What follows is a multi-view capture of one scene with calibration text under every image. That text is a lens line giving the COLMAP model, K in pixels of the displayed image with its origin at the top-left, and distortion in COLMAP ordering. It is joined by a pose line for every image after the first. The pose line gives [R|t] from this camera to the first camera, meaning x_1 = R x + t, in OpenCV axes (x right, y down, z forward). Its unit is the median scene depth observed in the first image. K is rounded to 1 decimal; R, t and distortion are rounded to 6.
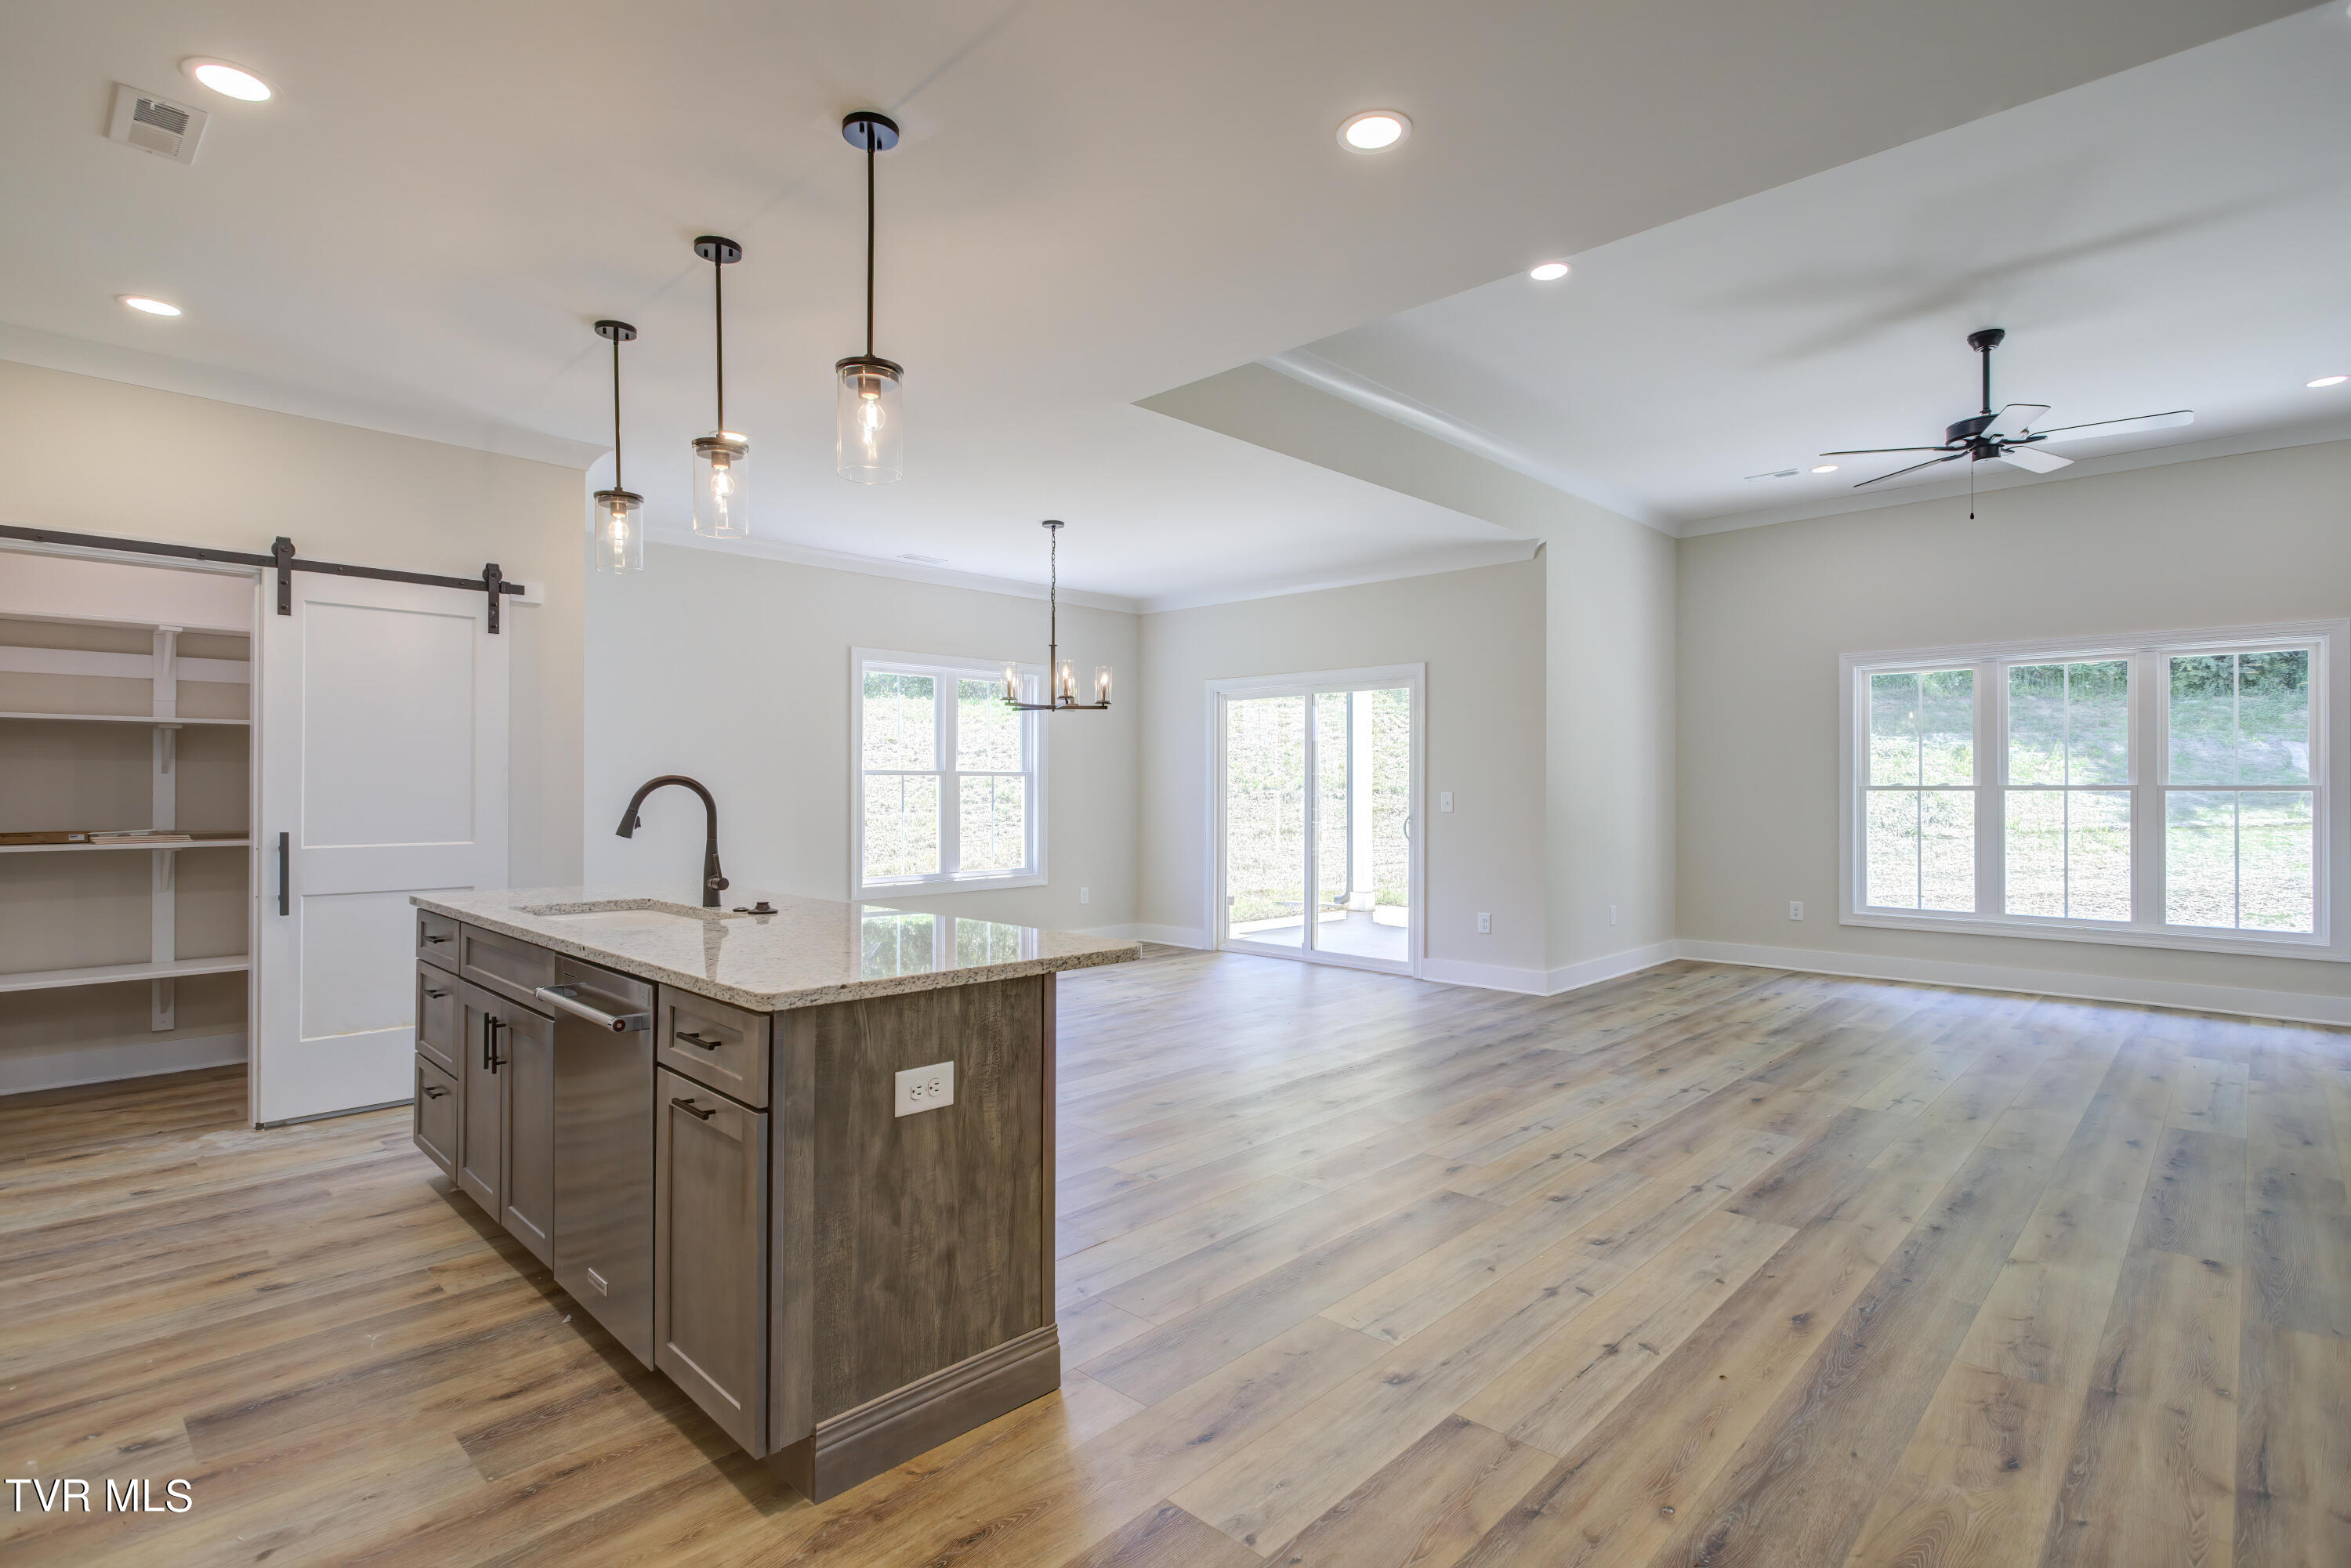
lens RADIAL K [[1142.8, 0, 1161.0], [0, 1142.8, 782.5], [0, 0, 1]] dist [-0.011862, 0.004793]
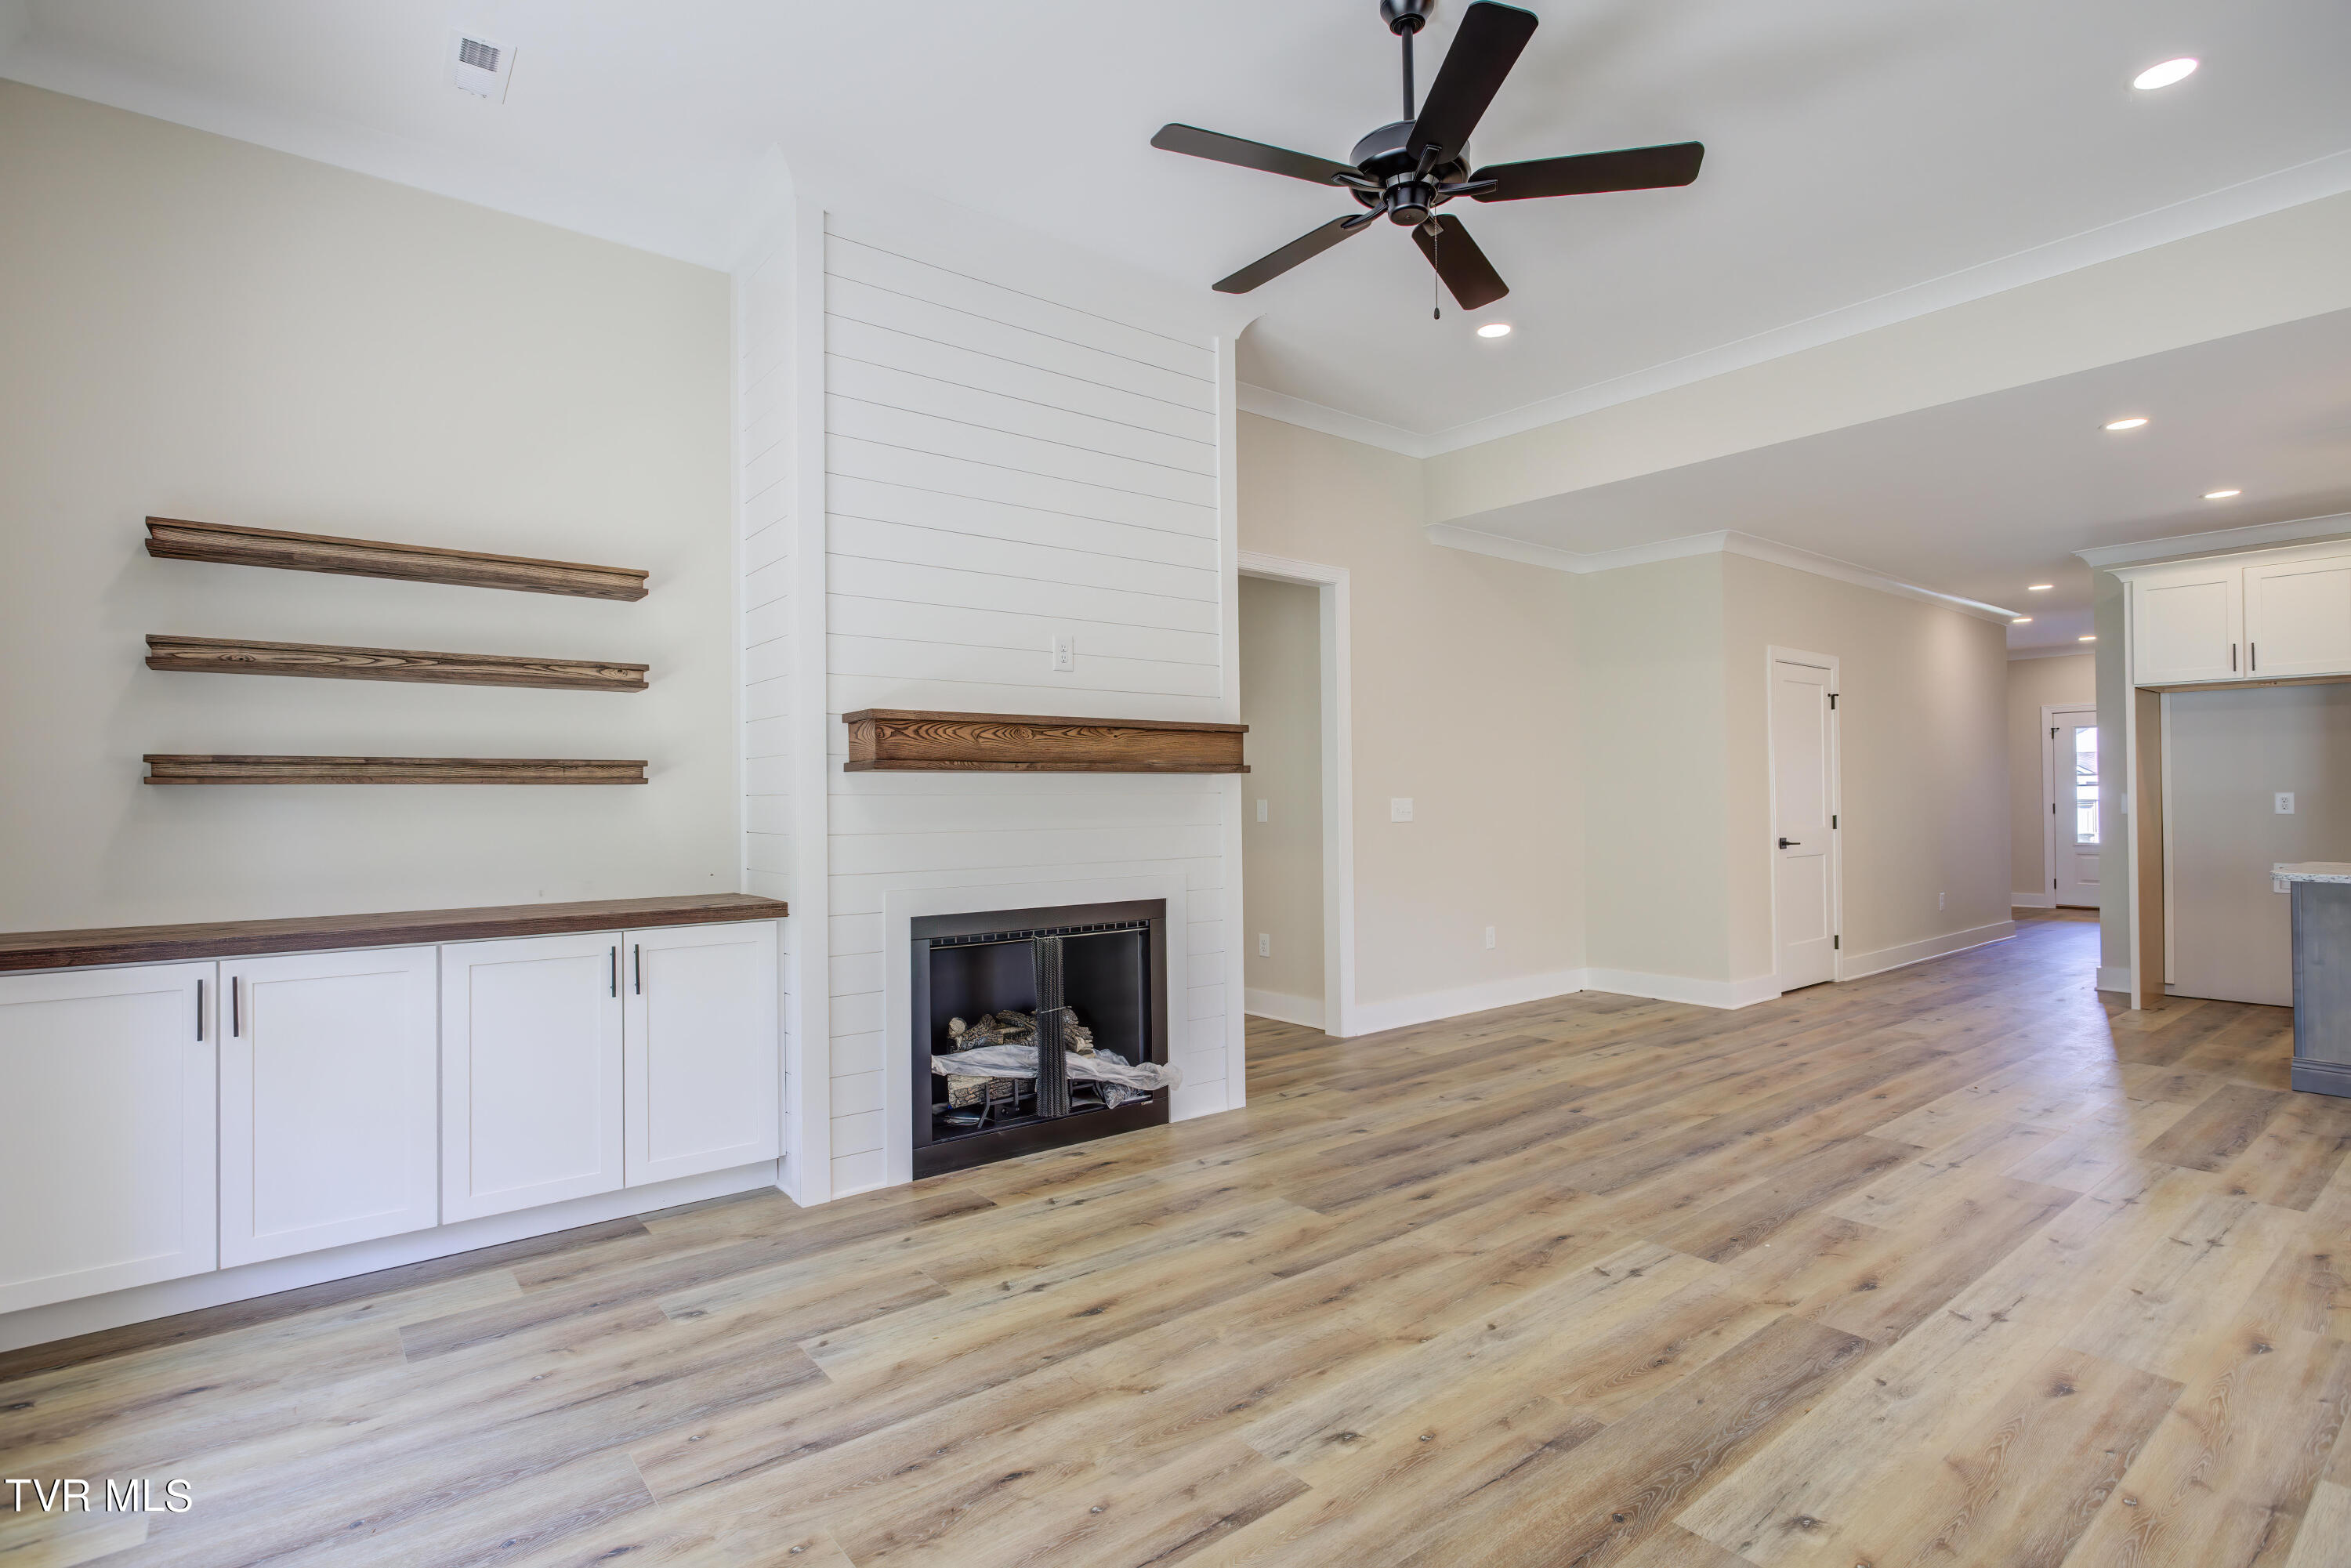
lens RADIAL K [[1142.8, 0, 1165.3], [0, 1142.8, 774.5], [0, 0, 1]] dist [-0.011862, 0.004793]
pose [[-0.990955, 0.009894, 0.133829, 1.200473], [0.006711, 0.999684, -0.024214, 0.013797], [-0.134026, -0.023097, -0.990709, 2.456388]]
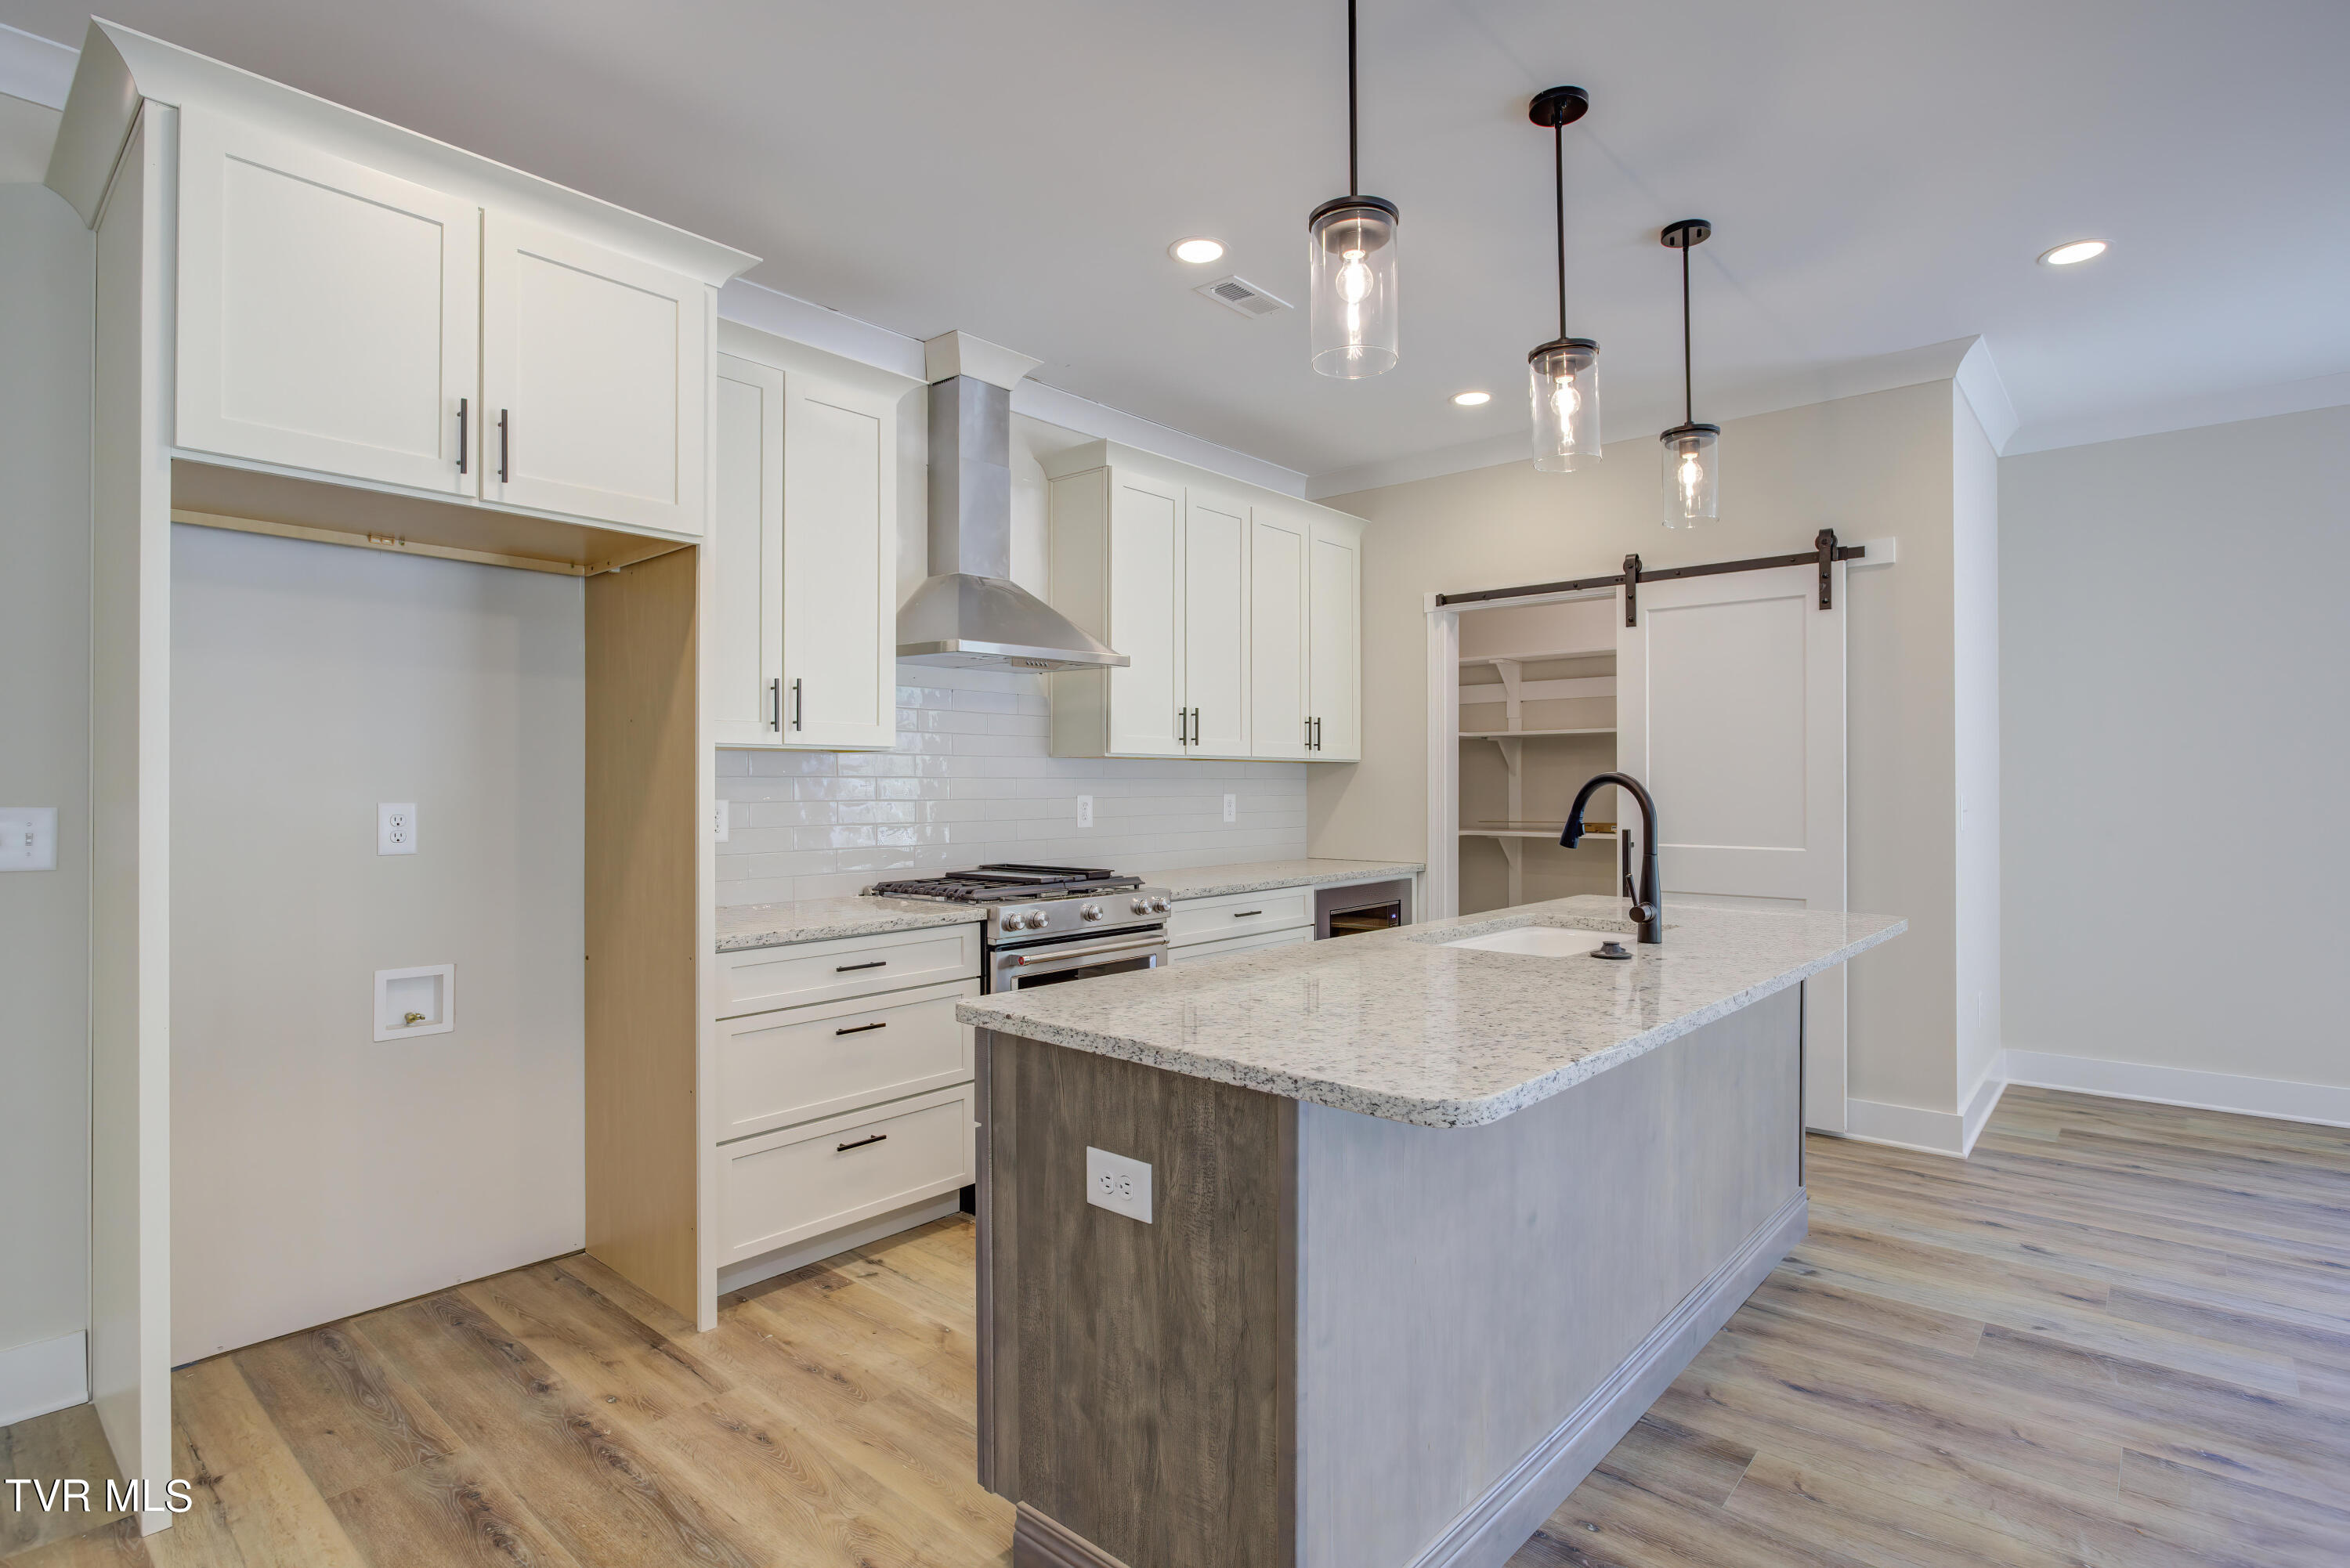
lens RADIAL K [[1142.2, 0, 1181.0], [0, 1142.2, 793.6], [0, 0, 1]] dist [-0.011862, 0.004793]
pose [[0.058175, 0.002462, -0.998303, 0.377143], [0.007900, 0.999965, 0.002926, 0.004502], [0.998275, -0.008057, 0.058153, 0.682933]]
